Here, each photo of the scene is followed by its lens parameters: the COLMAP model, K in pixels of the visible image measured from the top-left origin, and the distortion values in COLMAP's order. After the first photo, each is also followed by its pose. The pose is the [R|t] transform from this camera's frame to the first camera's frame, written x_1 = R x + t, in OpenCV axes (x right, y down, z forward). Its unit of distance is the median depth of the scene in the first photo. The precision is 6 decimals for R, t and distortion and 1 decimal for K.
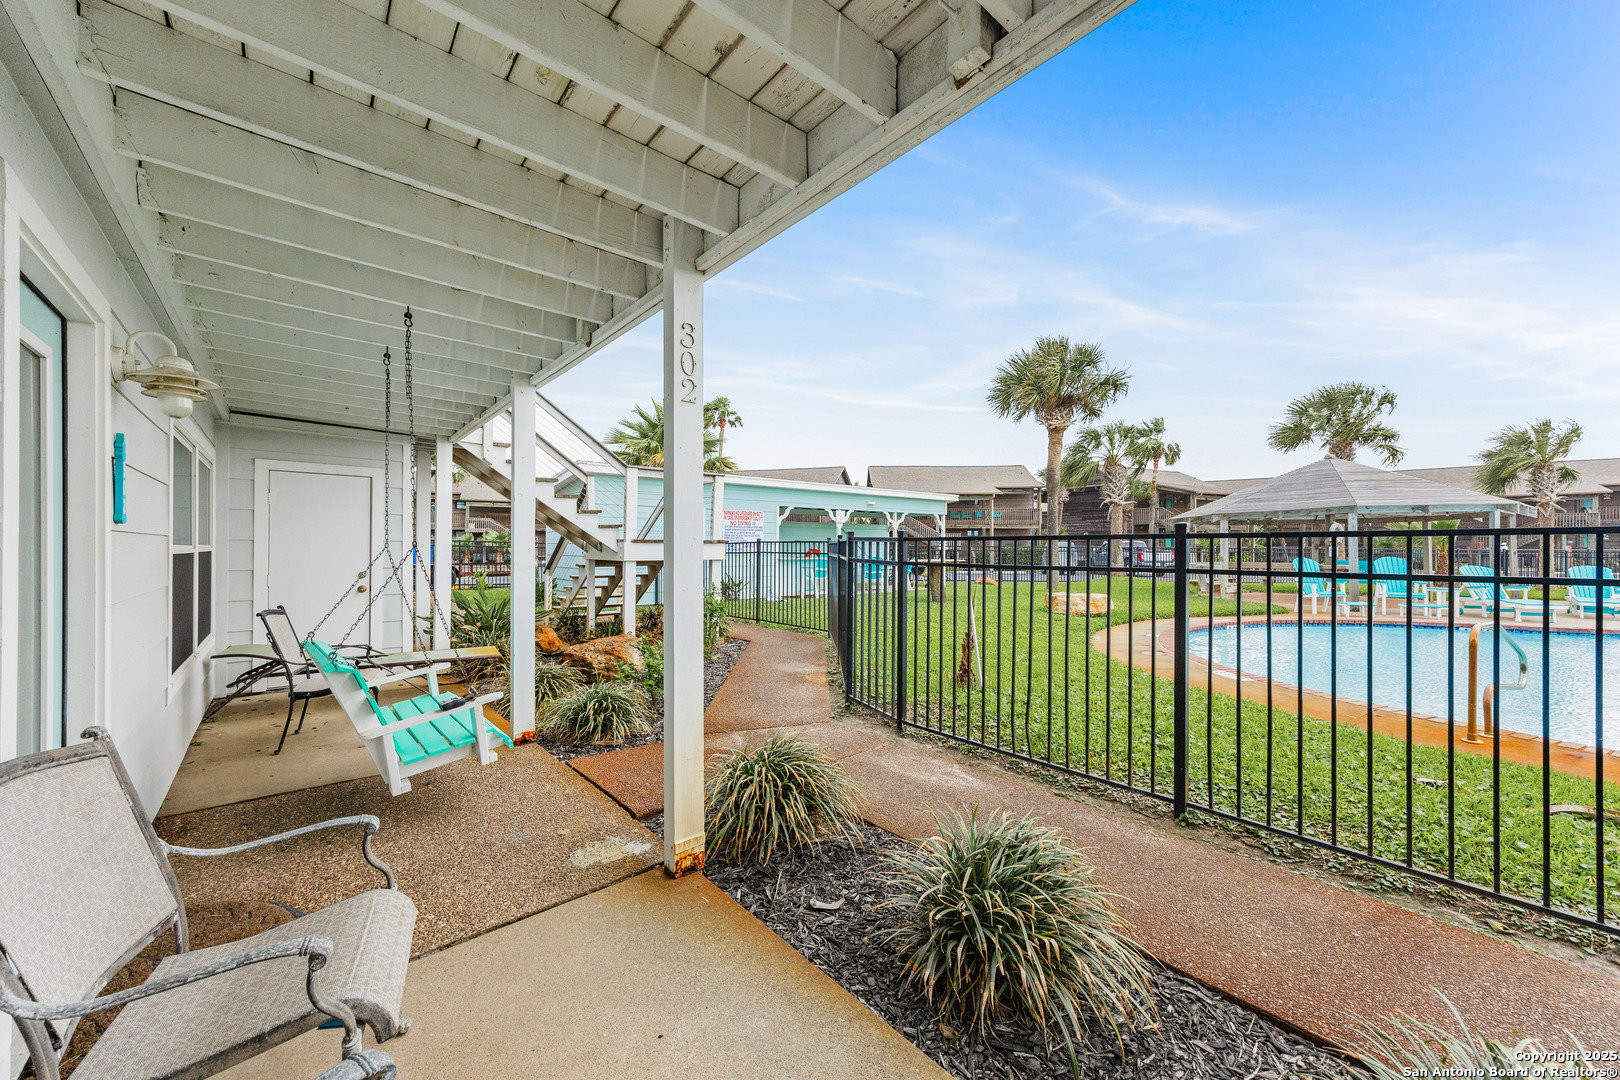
lens RADIAL K [[609.8, 0, 804.1], [0, 609.8, 550.8], [0, 0, 1]] dist [-0.001192, -0.000076]
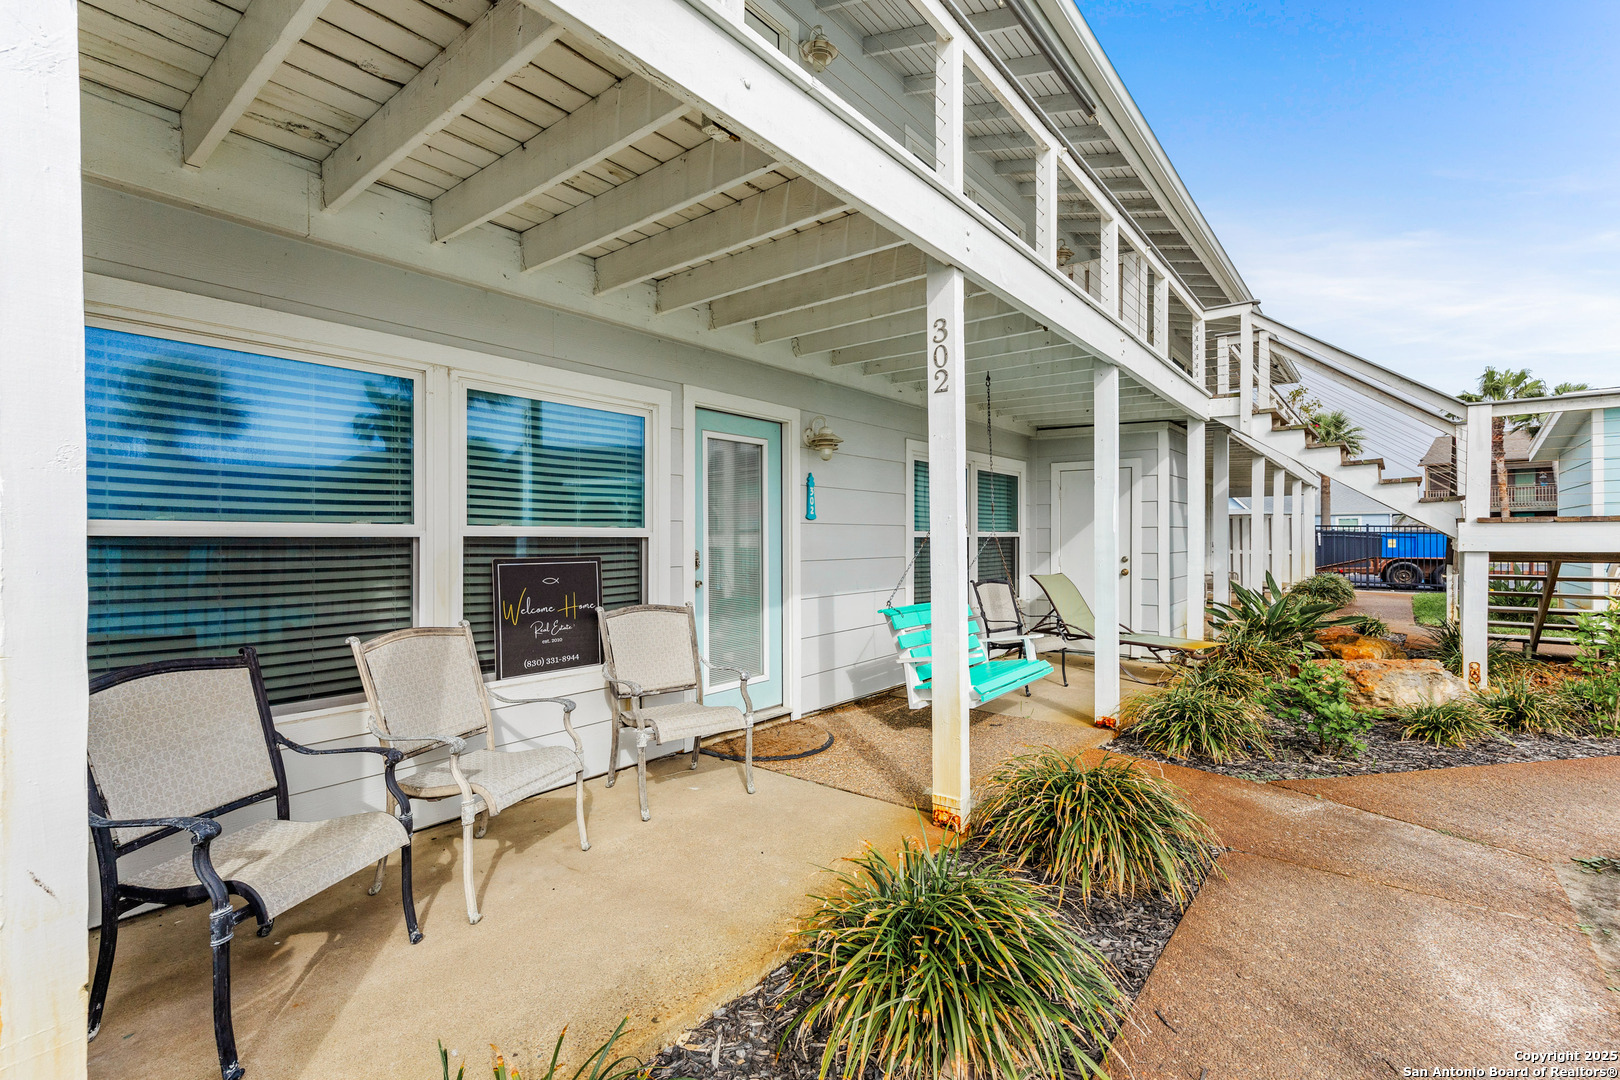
lens RADIAL K [[713.6, 0, 808.8], [0, 713.6, 536.6], [0, 0, 1]] dist [0.032059, -0.000729]
pose [[0.191559, -0.007169, -0.981455, 0.623103], [-0.003097, 0.999964, -0.007909, 0.016763], [0.981476, 0.004555, 0.191530, 0.319476]]
